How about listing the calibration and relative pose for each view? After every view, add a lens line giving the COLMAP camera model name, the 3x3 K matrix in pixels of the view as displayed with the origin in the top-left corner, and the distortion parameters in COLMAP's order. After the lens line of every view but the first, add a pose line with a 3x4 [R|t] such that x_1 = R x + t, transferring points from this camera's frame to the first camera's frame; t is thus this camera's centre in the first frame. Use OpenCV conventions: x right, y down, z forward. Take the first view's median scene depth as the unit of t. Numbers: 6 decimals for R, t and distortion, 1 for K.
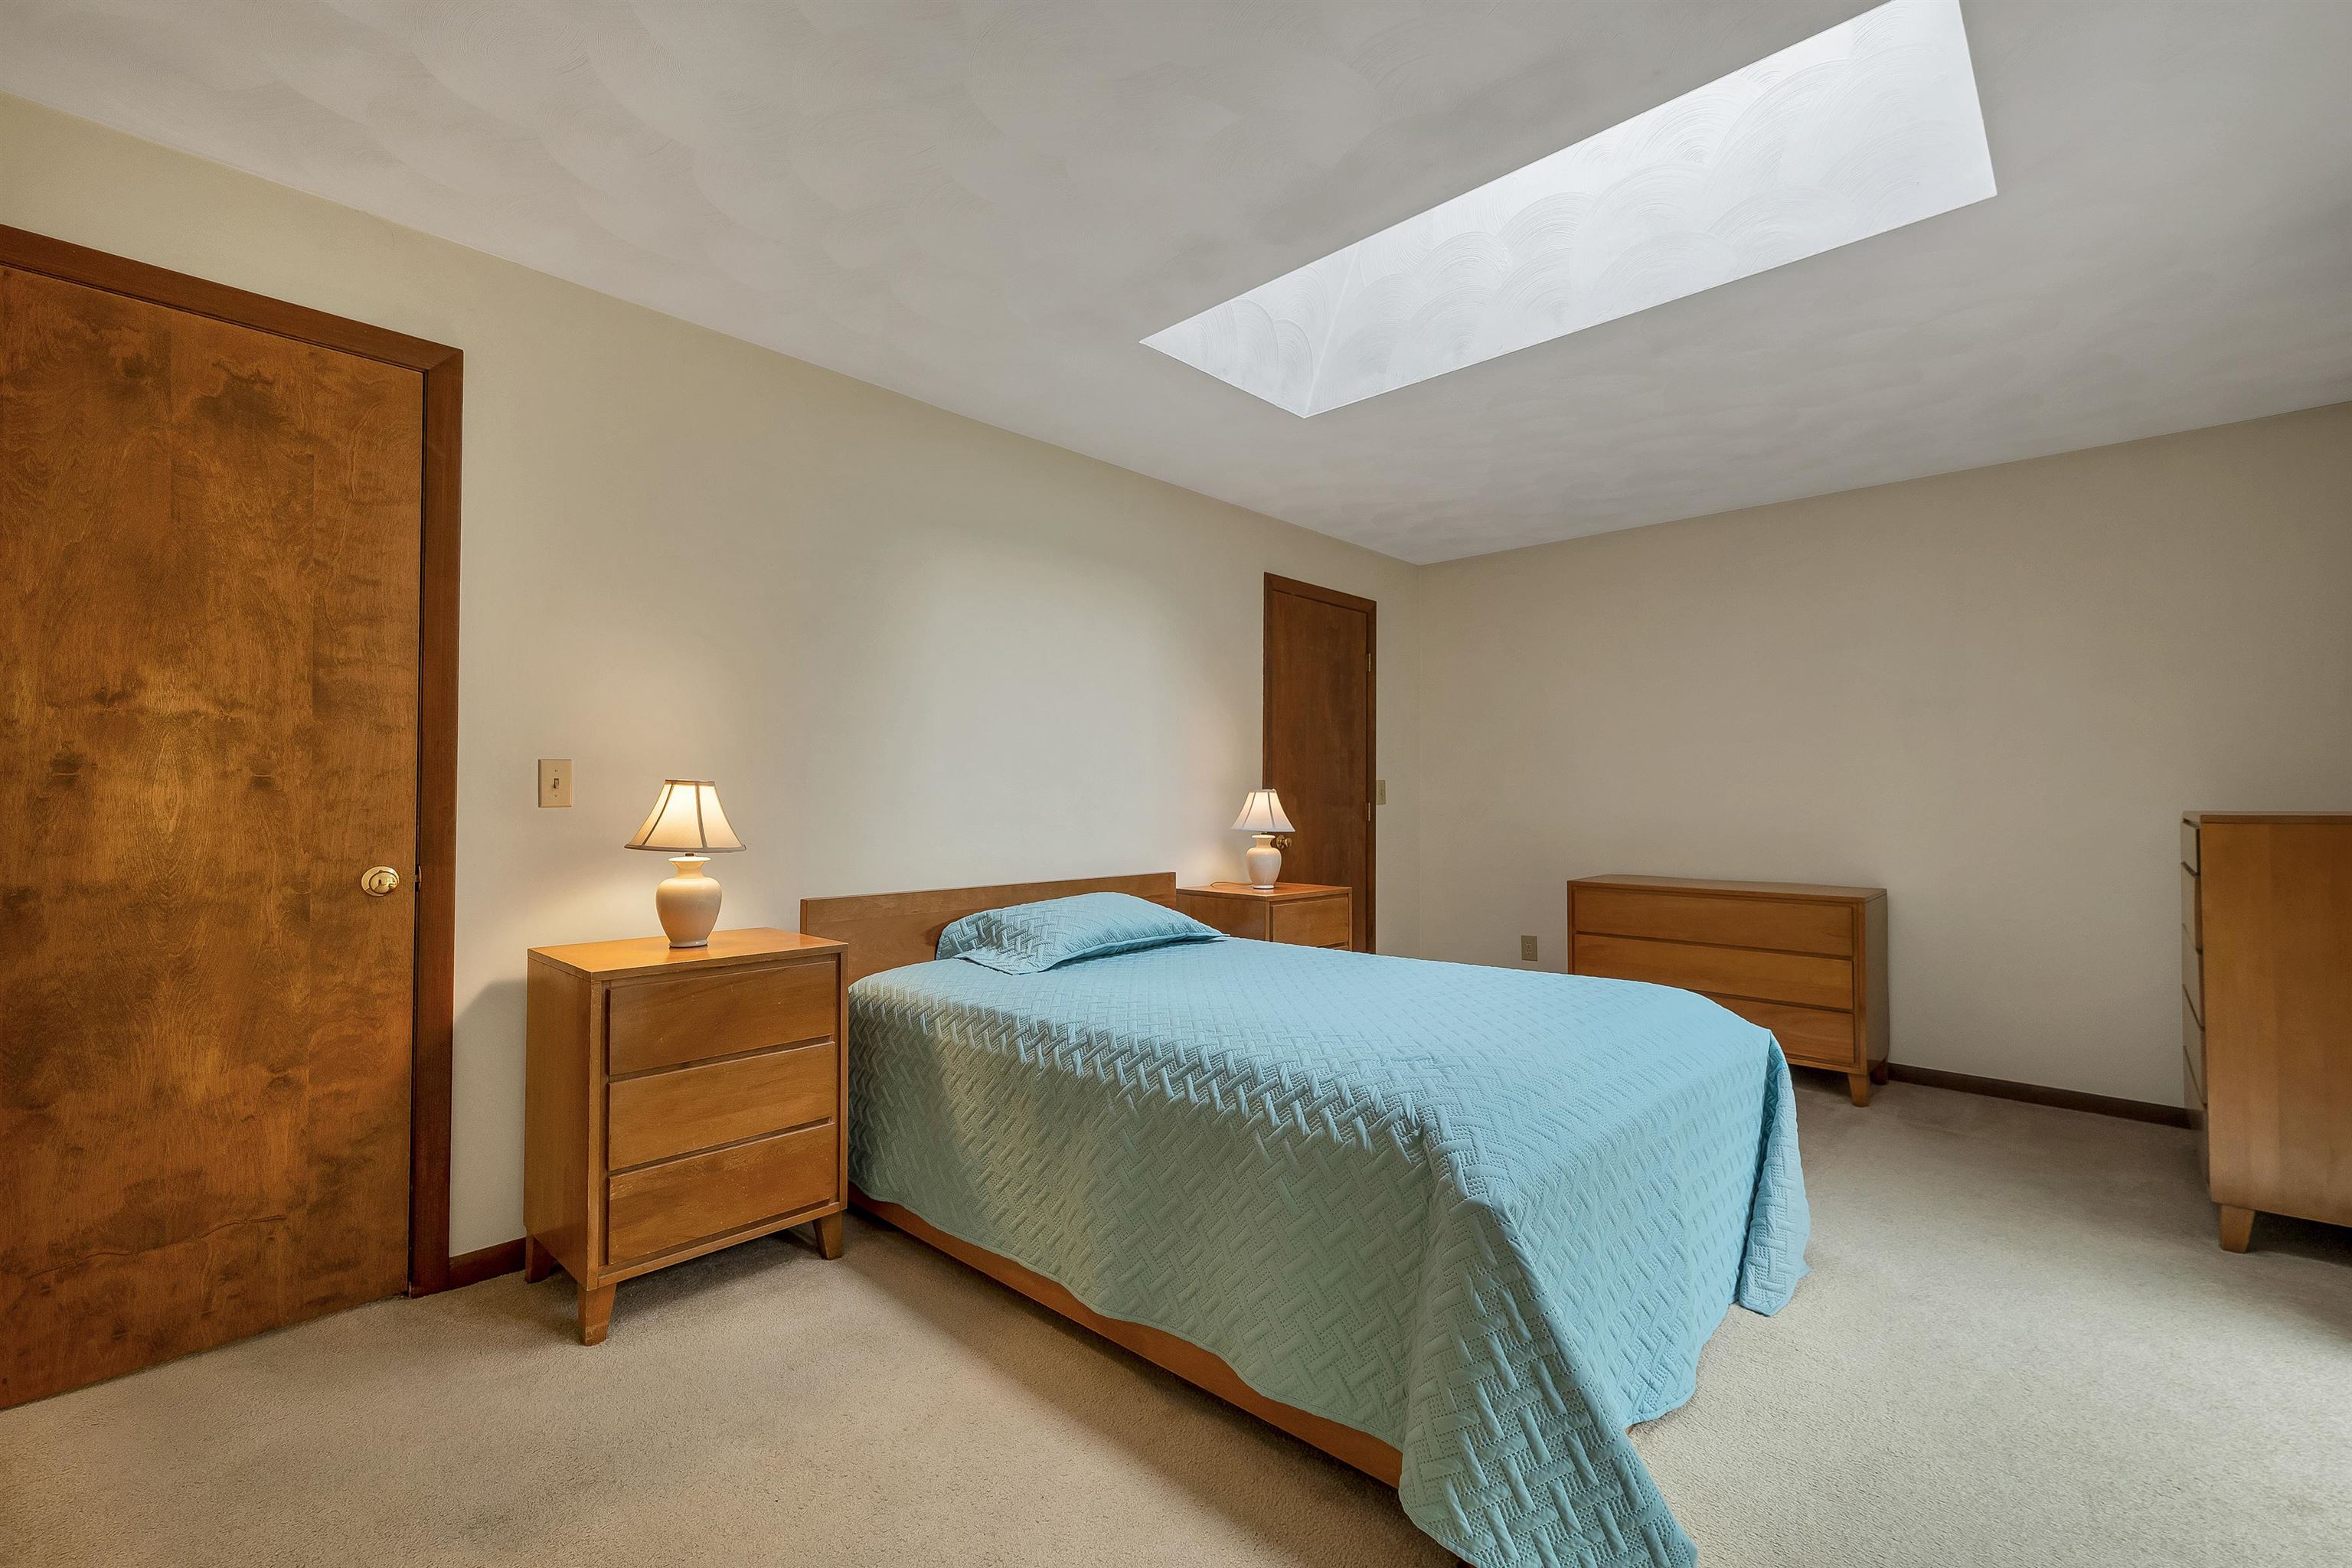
lens RADIAL K [[989.2, 0, 1164.6], [0, 989.2, 780.2], [0, 0, 1]] dist [-0.002108, 0.000449]
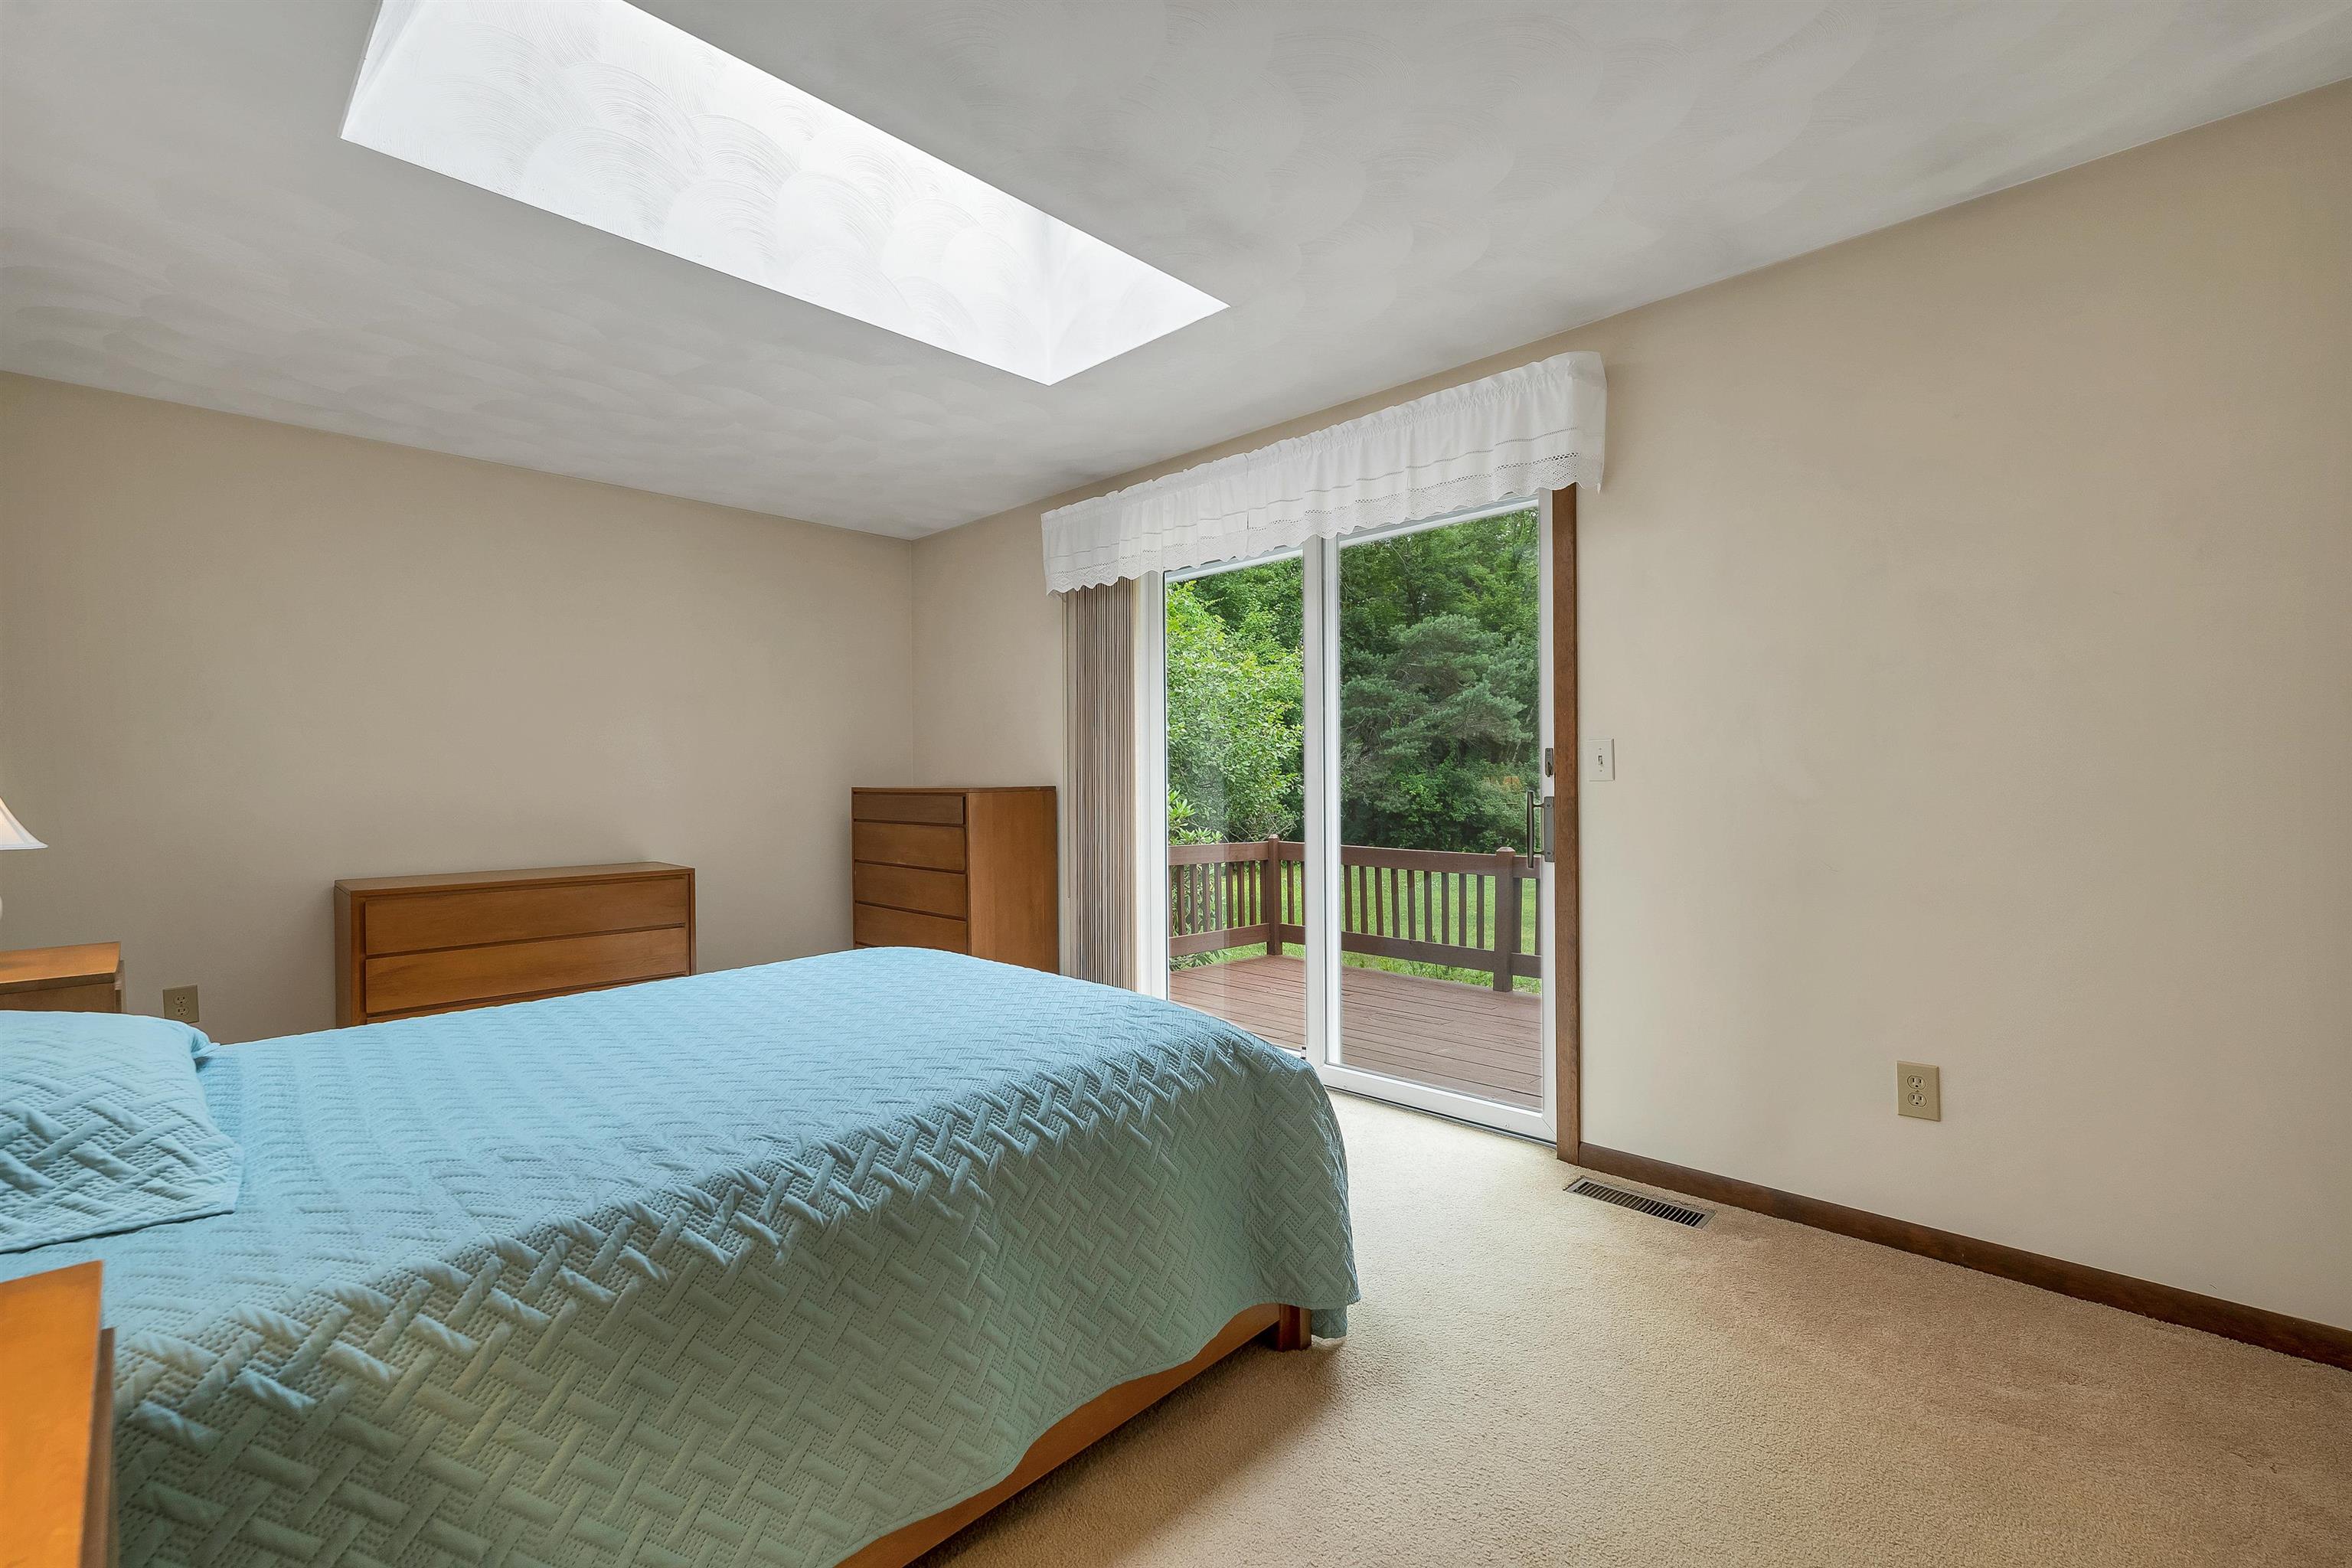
lens RADIAL K [[989.2, 0, 1191.0], [0, 989.2, 779.6], [0, 0, 1]] dist [-0.002108, 0.000449]
pose [[0.016376, -0.002676, 0.999862, -0.535558], [-0.014204, 0.999895, 0.002909, 0.010583], [-0.999765, -0.014249, 0.016336, 0.575637]]
